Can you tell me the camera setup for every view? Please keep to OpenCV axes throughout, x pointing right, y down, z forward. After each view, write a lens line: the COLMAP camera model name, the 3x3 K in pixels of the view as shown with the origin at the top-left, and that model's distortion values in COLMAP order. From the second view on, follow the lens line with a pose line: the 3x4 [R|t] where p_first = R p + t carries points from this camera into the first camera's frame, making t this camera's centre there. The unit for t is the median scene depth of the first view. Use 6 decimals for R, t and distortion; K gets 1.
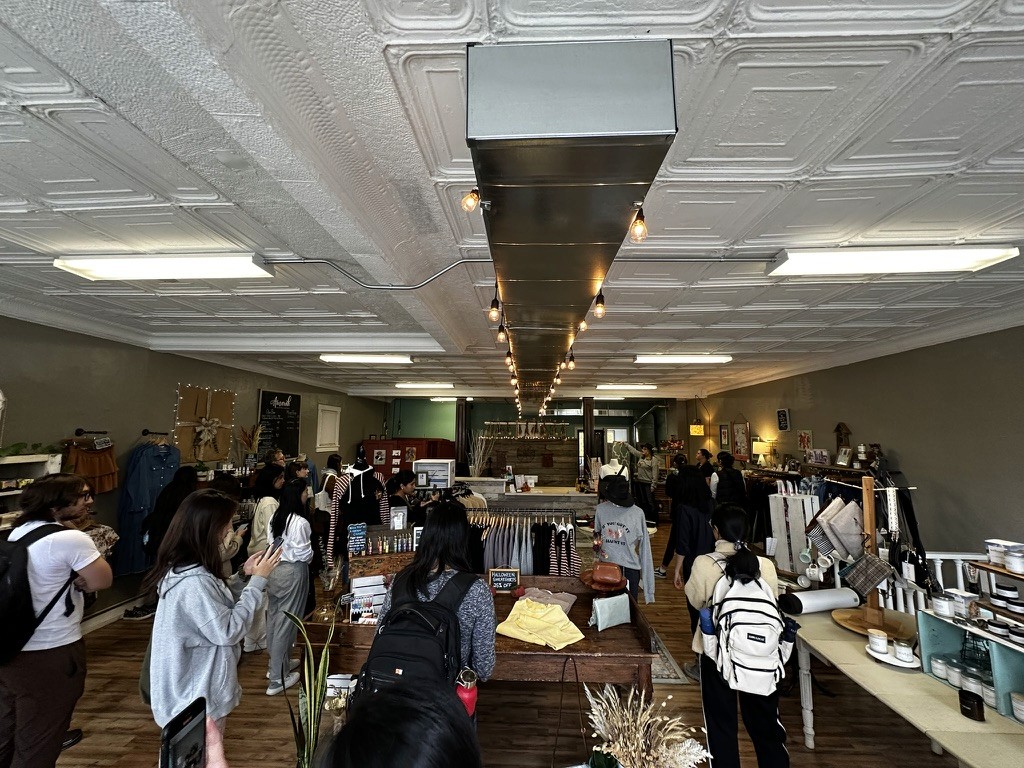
lens RADIAL K [[410.9, 0, 512.8], [0, 410.9, 384.4], [0, 0, 1]] dist [-0.012124, -0.000081]
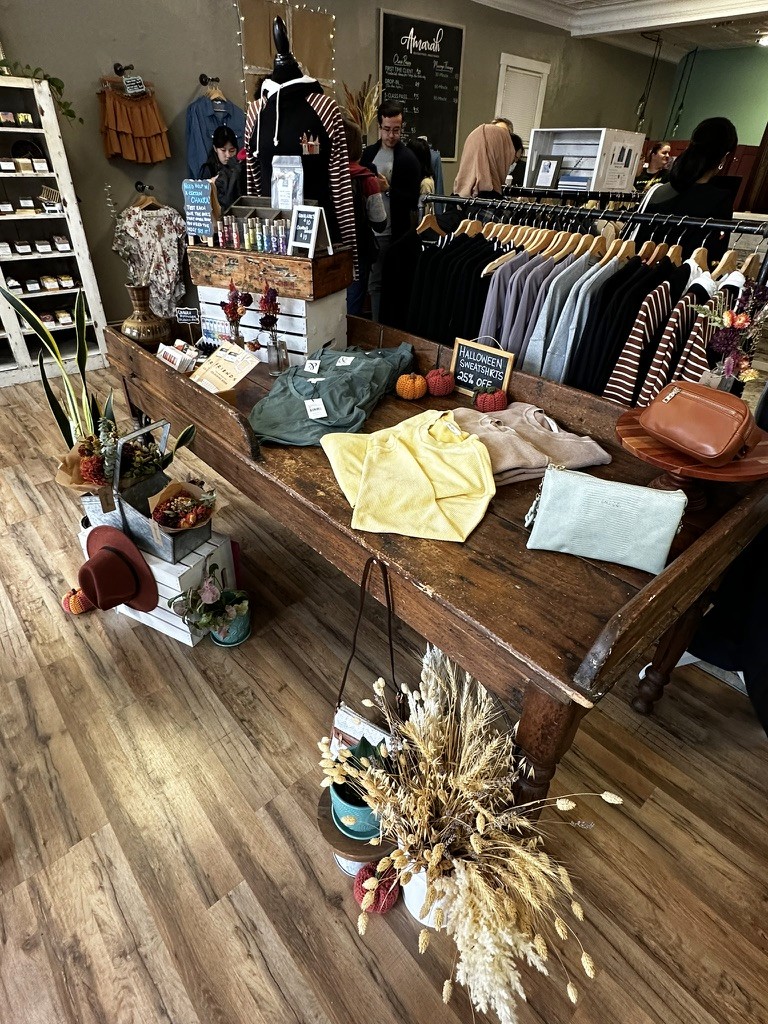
lens RADIAL K [[537.4, 0, 381.7], [0, 537.4, 512.4], [0, 0, 1]] dist [-0.001870, 0.000136]
pose [[0.683977, 0.410768, -0.602864, 0.218083], [0.057068, 0.793742, 0.605571, 0.172717], [0.727268, -0.448601, 0.519460, 0.392857]]
